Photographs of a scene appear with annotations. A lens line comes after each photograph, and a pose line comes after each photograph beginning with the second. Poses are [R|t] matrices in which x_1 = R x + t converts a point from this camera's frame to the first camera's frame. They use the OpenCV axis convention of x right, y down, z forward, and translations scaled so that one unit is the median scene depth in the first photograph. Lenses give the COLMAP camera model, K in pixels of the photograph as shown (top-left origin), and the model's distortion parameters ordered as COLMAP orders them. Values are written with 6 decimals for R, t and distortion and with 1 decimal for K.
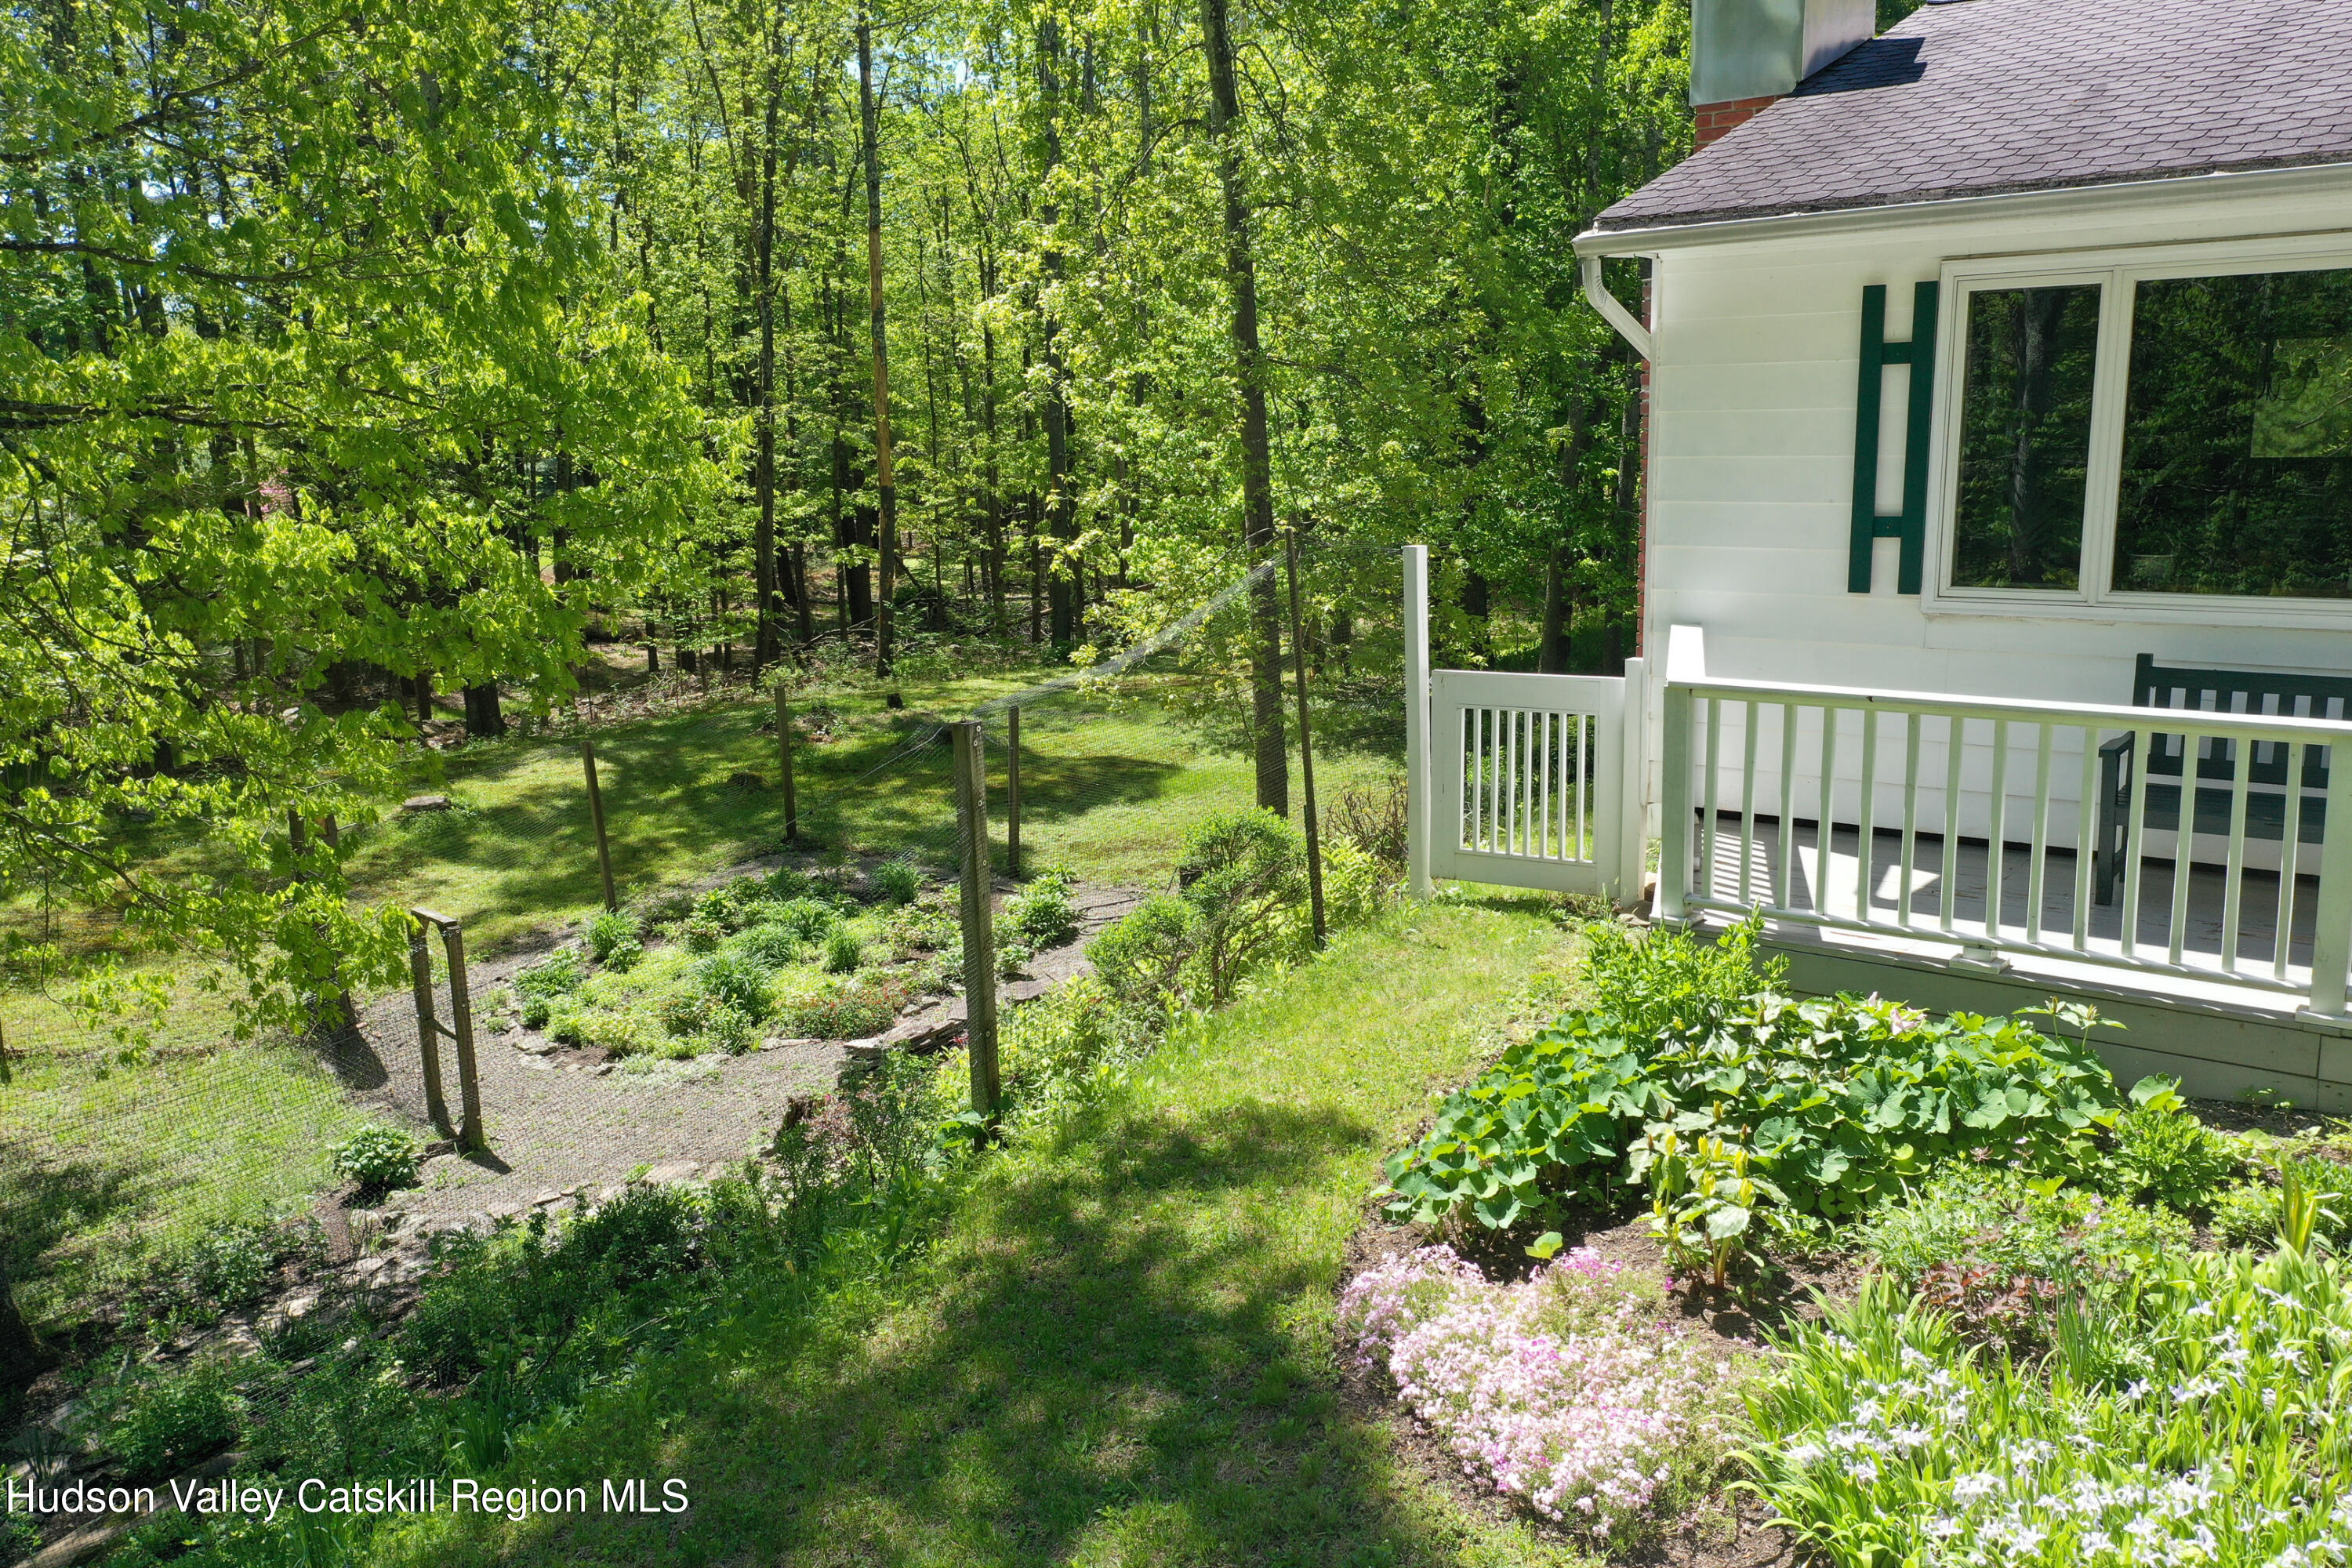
lens RADIAL K [[1907.4, 0, 1178.4], [0, 1907.4, 781.5], [0, 0, 1]] dist [0.033990, -0.001974]
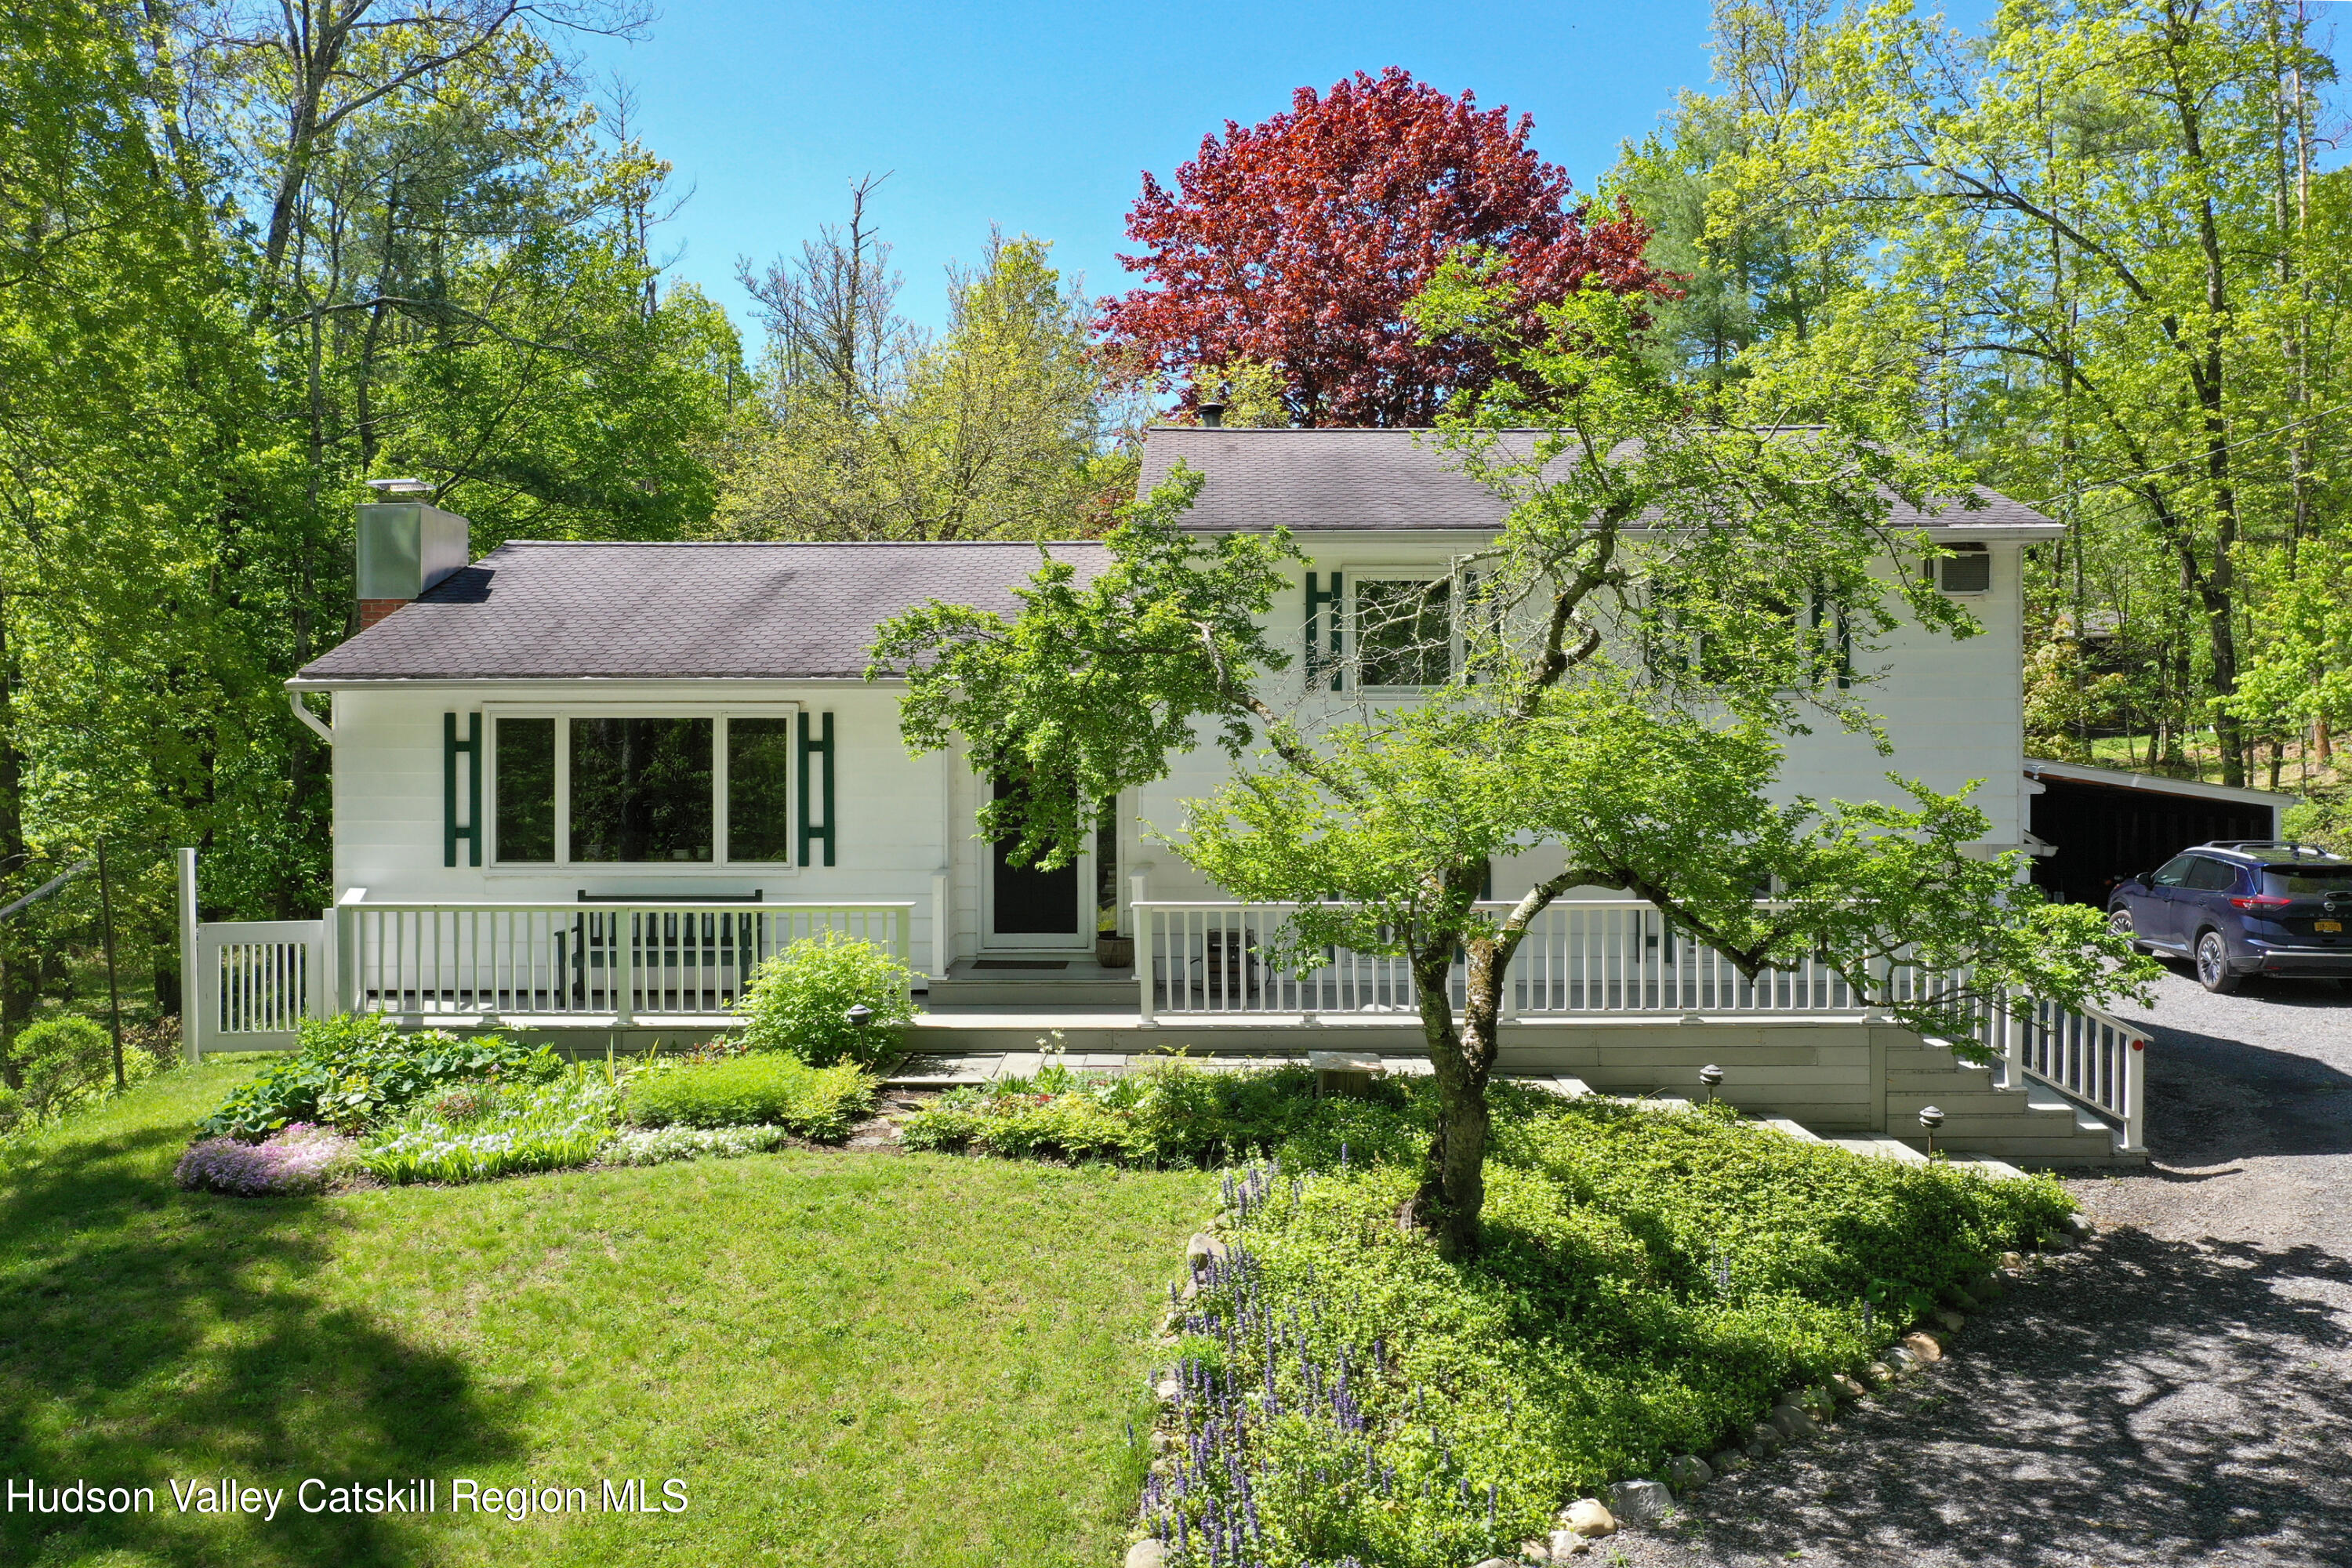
lens RADIAL K [[1907.4, 0, 1176.0], [0, 1907.4, 776.5], [0, 0, 1]] dist [0.033990, -0.001974]
pose [[0.811099, 0.010154, 0.584820, -0.197962], [0.094984, 0.984291, -0.148824, 0.182151], [-0.577145, 0.176260, 0.797394, -1.056932]]
